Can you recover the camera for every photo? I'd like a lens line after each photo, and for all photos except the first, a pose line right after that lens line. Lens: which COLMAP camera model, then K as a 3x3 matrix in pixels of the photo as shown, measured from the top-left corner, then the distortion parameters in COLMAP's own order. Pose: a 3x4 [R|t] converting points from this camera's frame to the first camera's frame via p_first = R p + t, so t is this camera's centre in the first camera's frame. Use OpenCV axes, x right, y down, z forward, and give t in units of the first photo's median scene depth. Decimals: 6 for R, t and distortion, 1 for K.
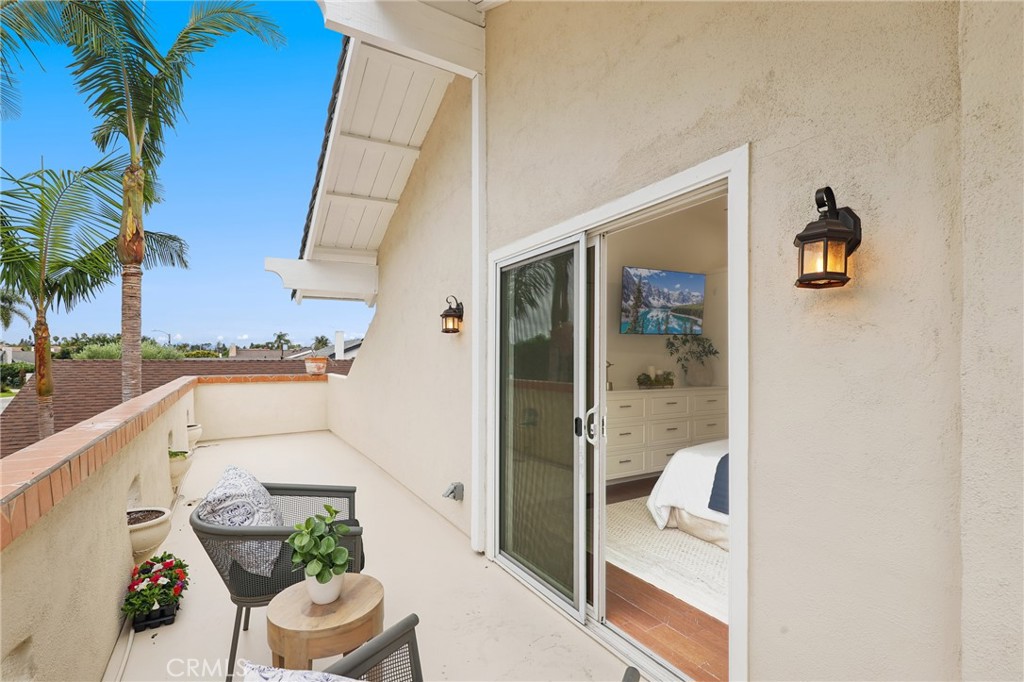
lens RADIAL K [[464.6, 0, 512.6], [0, 464.6, 346.4], [0, 0, 1]] dist [-0.000011, -0.000157]
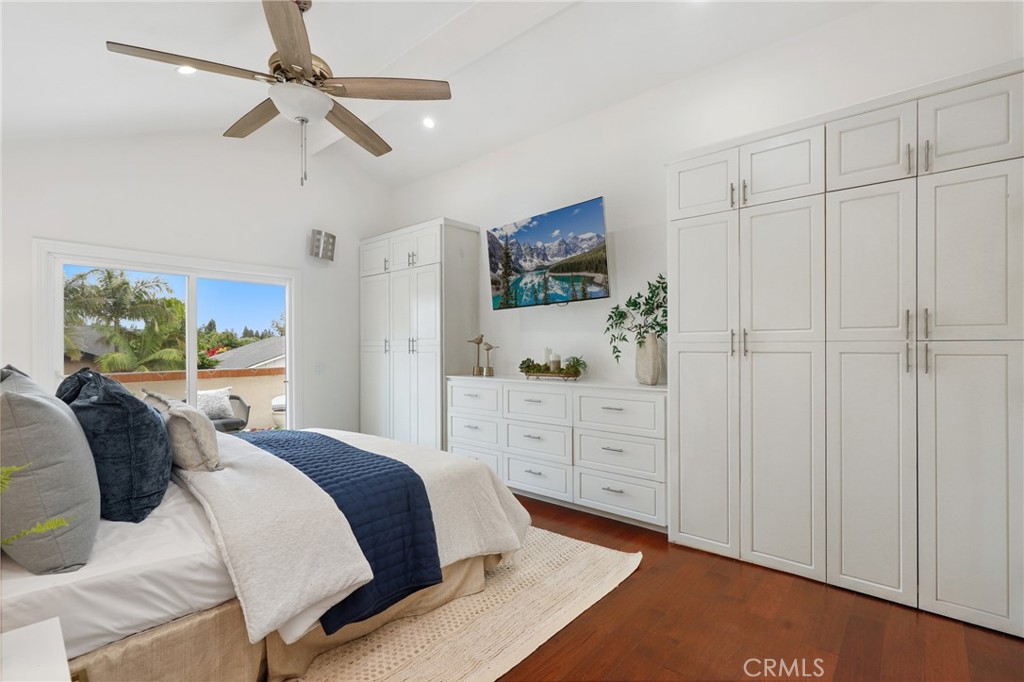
lens RADIAL K [[464.6, 0, 516.1], [0, 464.6, 343.0], [0, 0, 1]] dist [-0.000011, -0.000157]
pose [[0.305588, -0.006643, -0.952141, 1.018507], [0.026934, 0.999636, 0.001671, 0.031144], [0.951783, -0.026156, 0.305655, 0.745975]]
